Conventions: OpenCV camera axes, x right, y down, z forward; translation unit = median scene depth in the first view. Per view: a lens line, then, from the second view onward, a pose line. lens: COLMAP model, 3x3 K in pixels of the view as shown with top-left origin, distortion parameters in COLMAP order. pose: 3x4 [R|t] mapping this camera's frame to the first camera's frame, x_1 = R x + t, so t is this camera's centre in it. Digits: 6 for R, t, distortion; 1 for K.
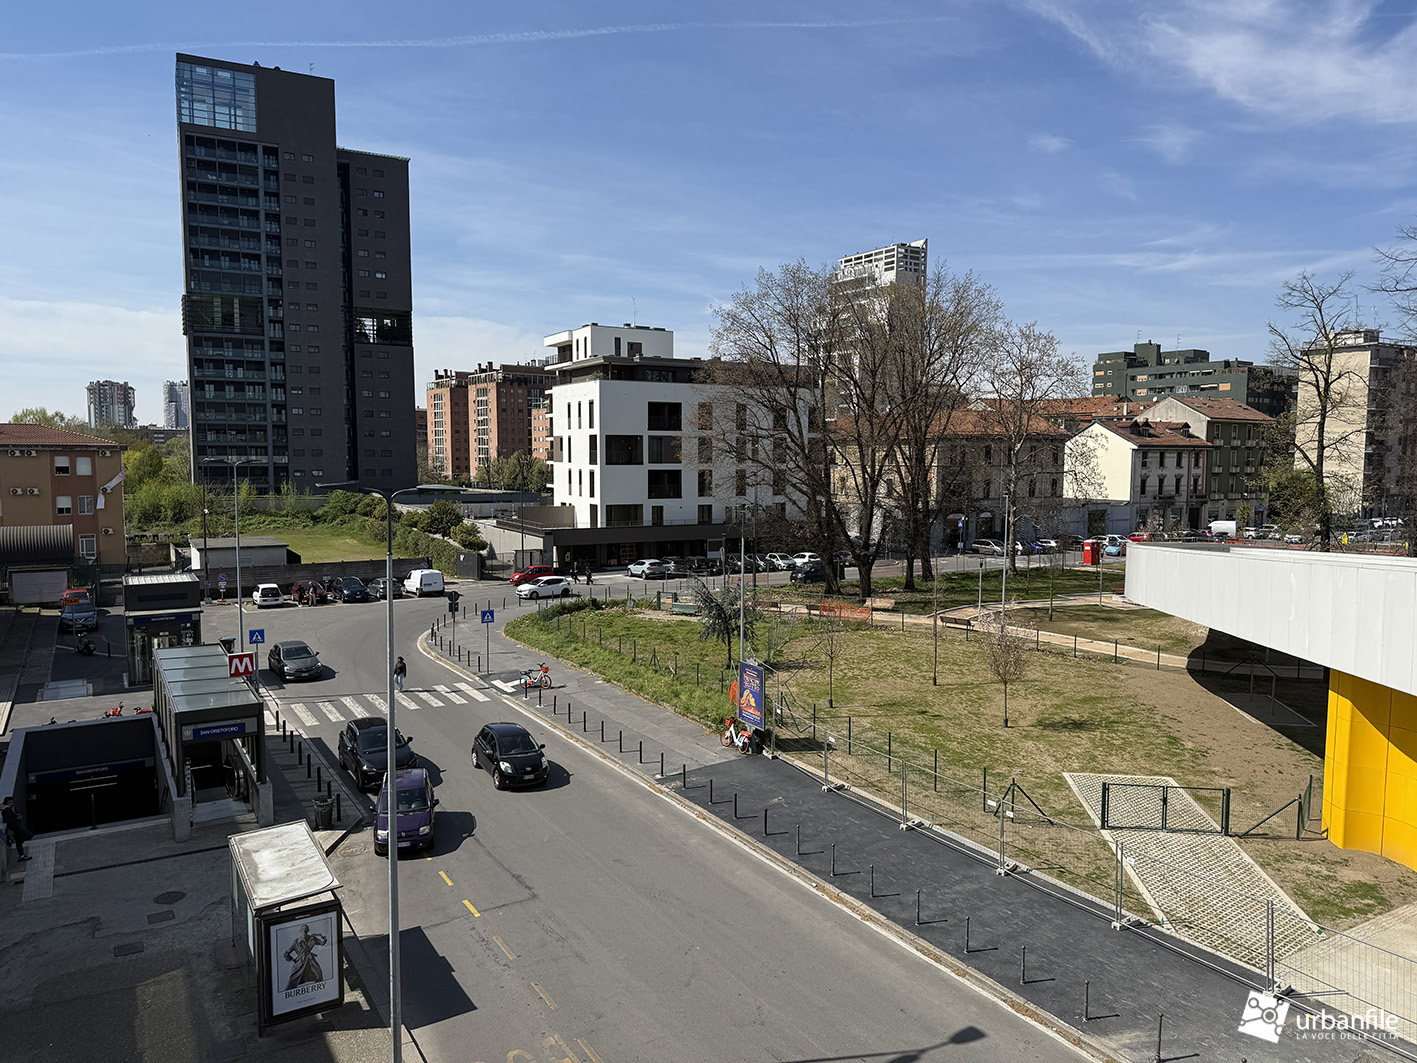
lens RADIAL K [[994.9, 0, 710.0], [0, 994.9, 540.0], [0, 0, 1]] dist [0.103718, -0.144497]
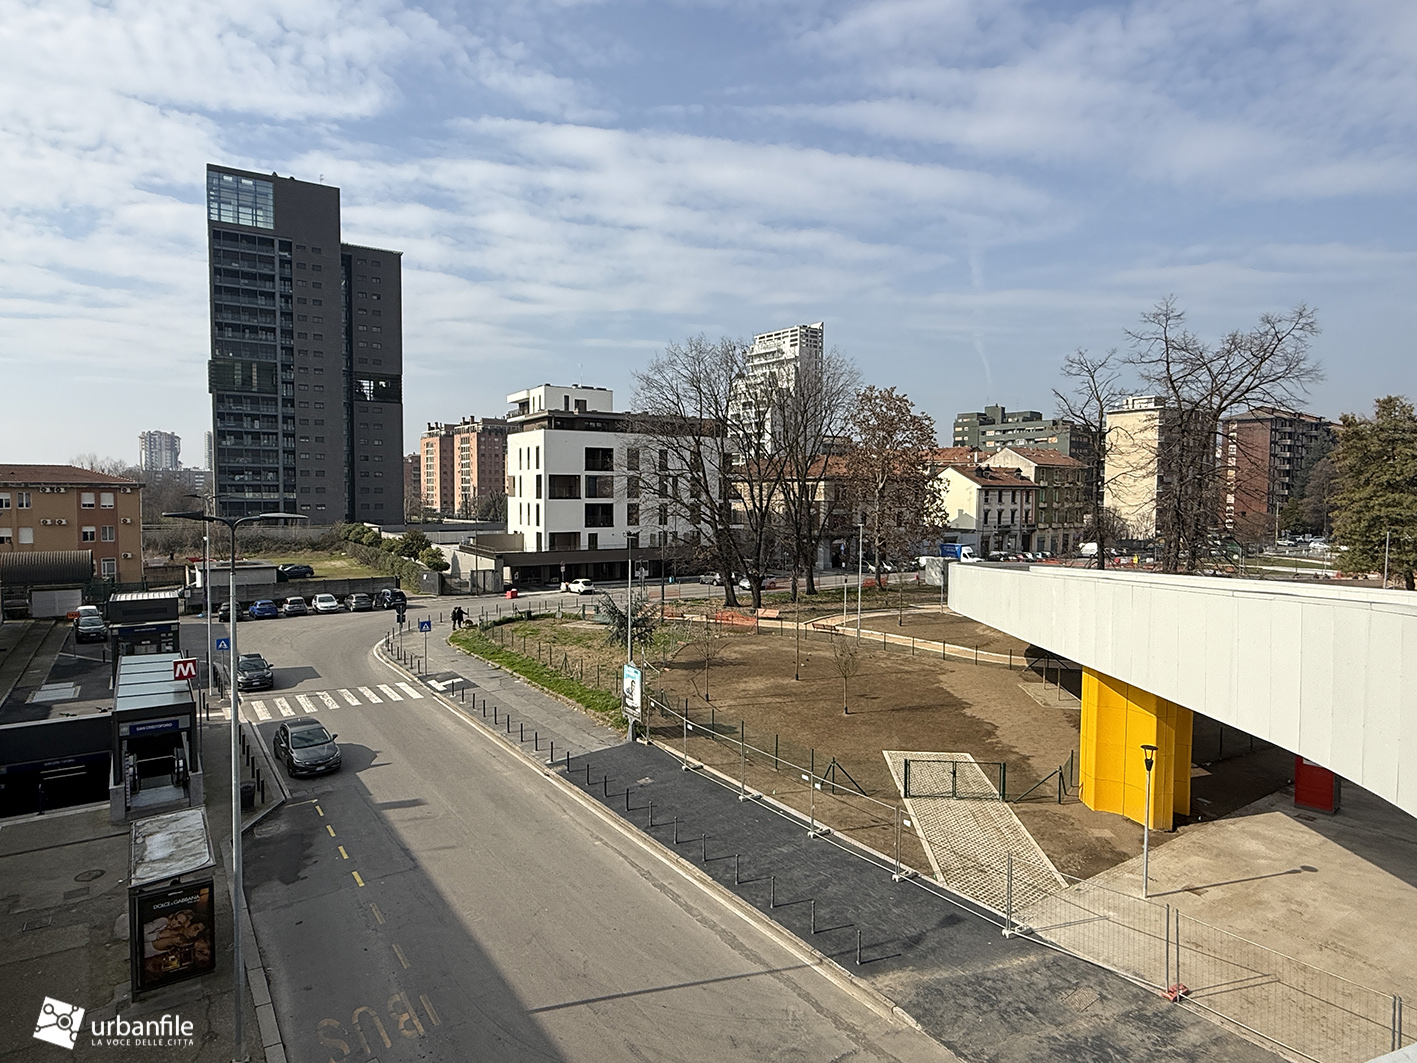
lens RADIAL K [[810.6, 0, 704.0], [0, 810.6, 534.5], [0, 0, 1]] dist [0.001584, 0.000990]
pose [[0.998476, -0.001183, 0.055182, 0.017603], [0.003002, 0.999455, -0.032887, 0.000077], [-0.055113, 0.033002, 0.997935, 0.005452]]
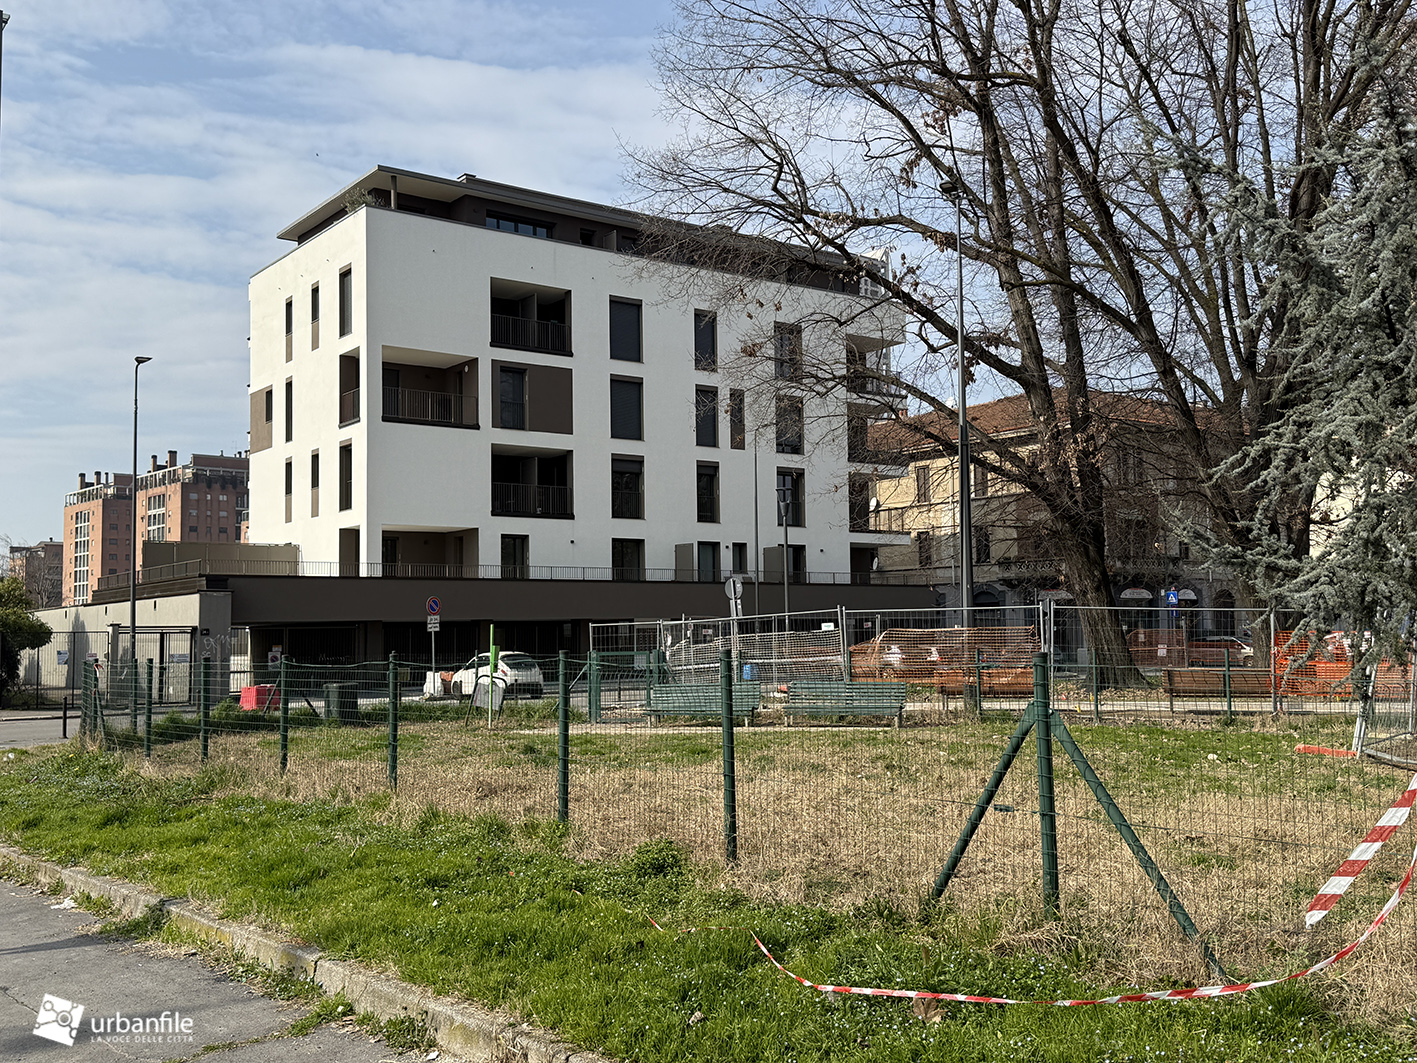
lens RADIAL K [[1397.3, 0, 708.5], [0, 1397.3, 531.5], [0, 0, 1]] dist [0.172266, -0.291659]
pose [[0.990918, -0.005745, 0.134345, -0.032054], [0.027438, 0.986706, -0.160180, 0.036267], [-0.131639, 0.162411, 0.977903, 0.274041]]
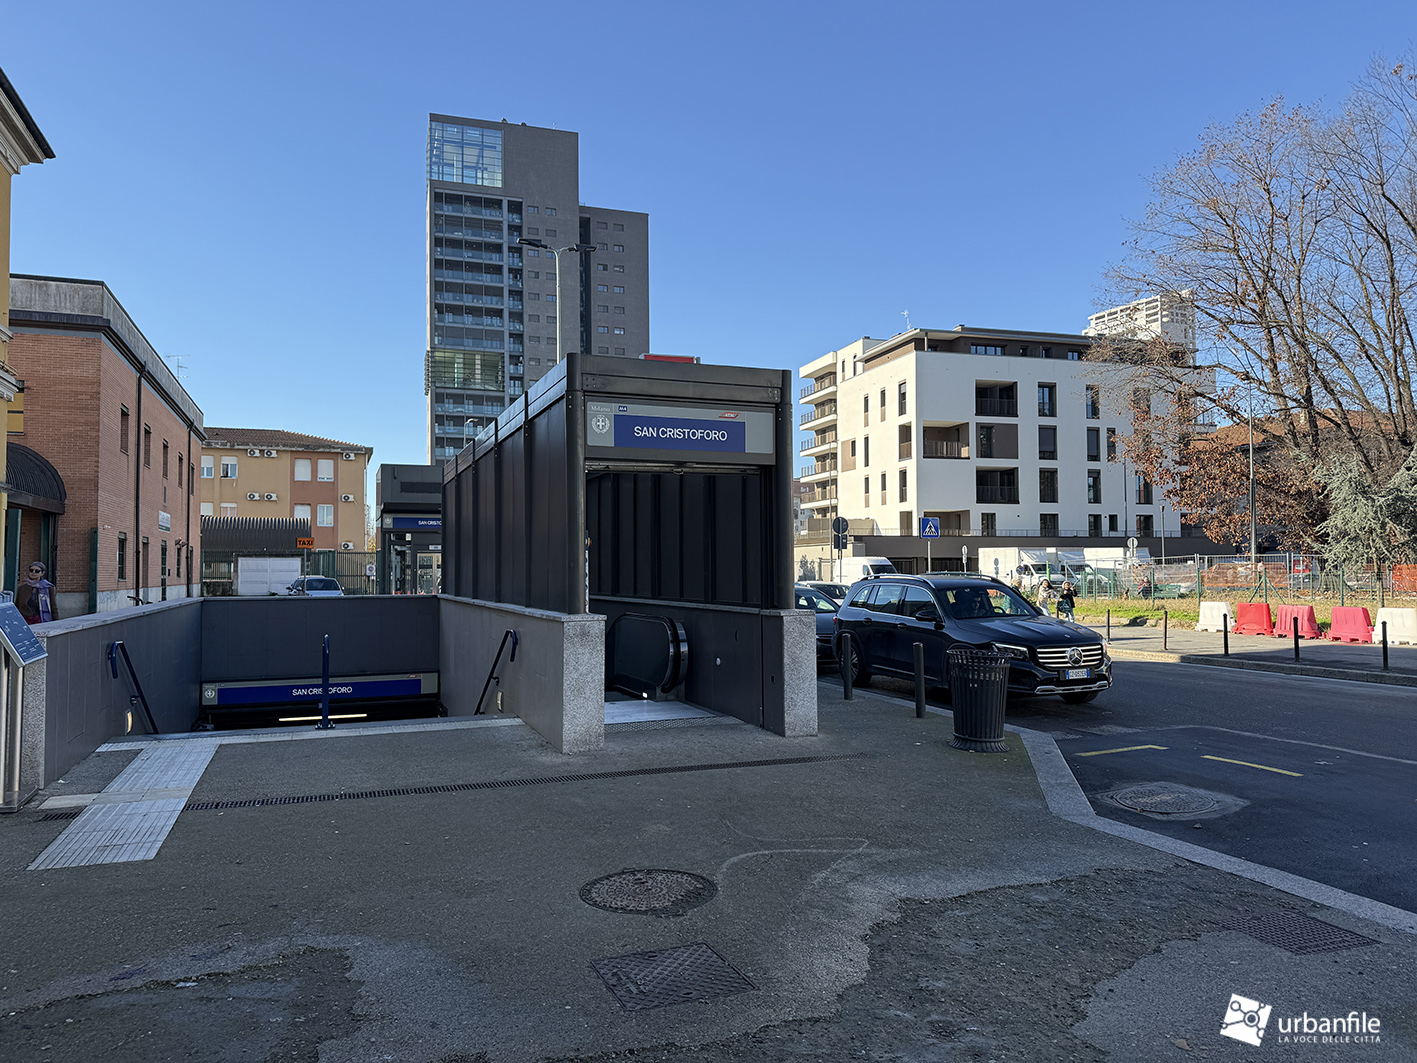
lens RADIAL K [[992.7, 0, 709.1], [0, 992.7, 542.4], [0, 0, 1]] dist [0.096461, -0.111527]
pose [[0.982551, -0.013780, -0.185484, -0.076860], [-0.007072, 0.993763, -0.111289, 0.048254], [0.185860, 0.110658, 0.976325, 0.127360]]
